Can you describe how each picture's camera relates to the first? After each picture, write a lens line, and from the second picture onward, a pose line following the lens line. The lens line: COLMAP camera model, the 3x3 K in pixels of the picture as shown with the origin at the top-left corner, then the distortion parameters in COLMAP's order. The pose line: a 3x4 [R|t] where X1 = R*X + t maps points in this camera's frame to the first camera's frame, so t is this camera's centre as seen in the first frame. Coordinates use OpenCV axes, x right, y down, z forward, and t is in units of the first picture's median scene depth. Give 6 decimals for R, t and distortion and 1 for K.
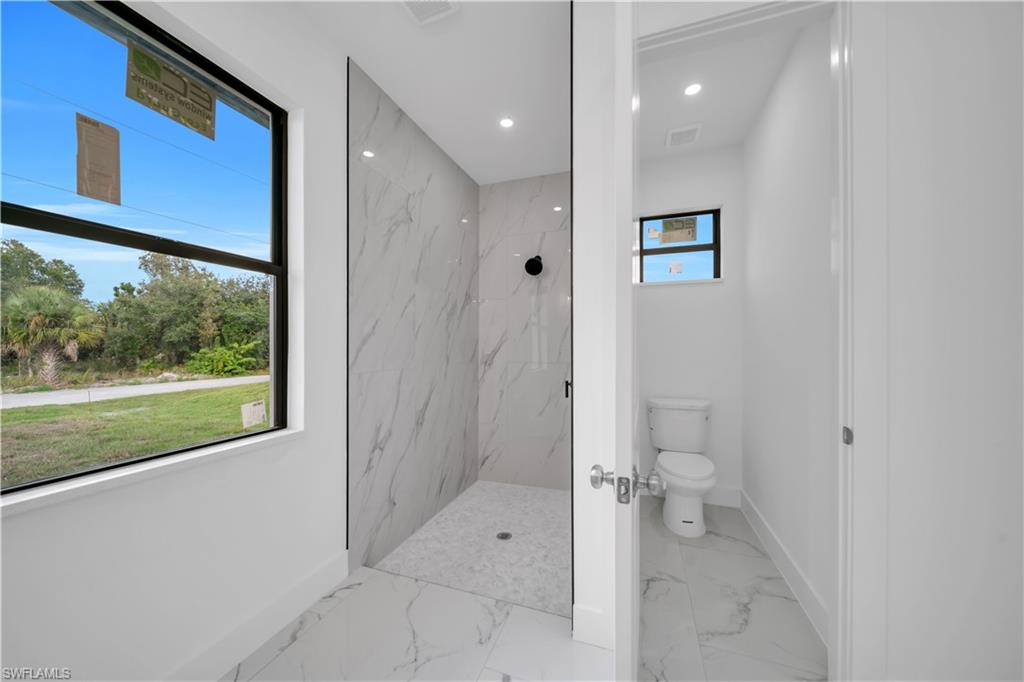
lens RADIAL K [[353.5, 0, 513.7], [0, 353.5, 344.9], [0, 0, 1]] dist [-0.000807, 0.000057]
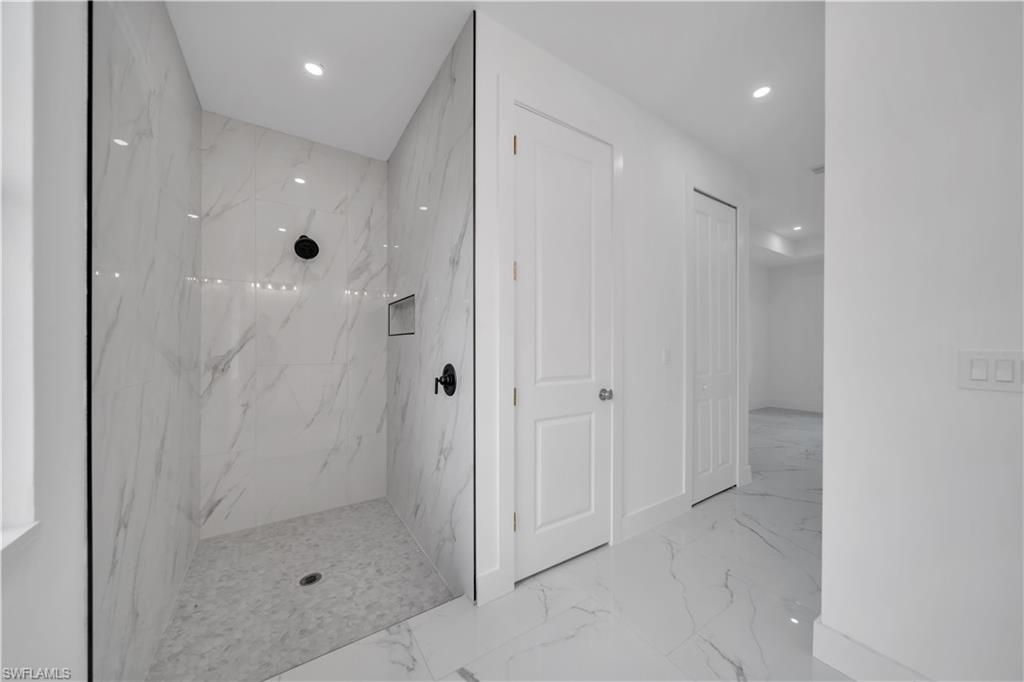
lens RADIAL K [[353.5, 0, 514.1], [0, 353.5, 343.7], [0, 0, 1]] dist [-0.000807, 0.000057]
pose [[0.597777, 0.005811, 0.801641, -0.396310], [-0.005341, 0.999980, -0.003267, 0.002165], [-0.801645, -0.002329, 0.597796, 0.144050]]
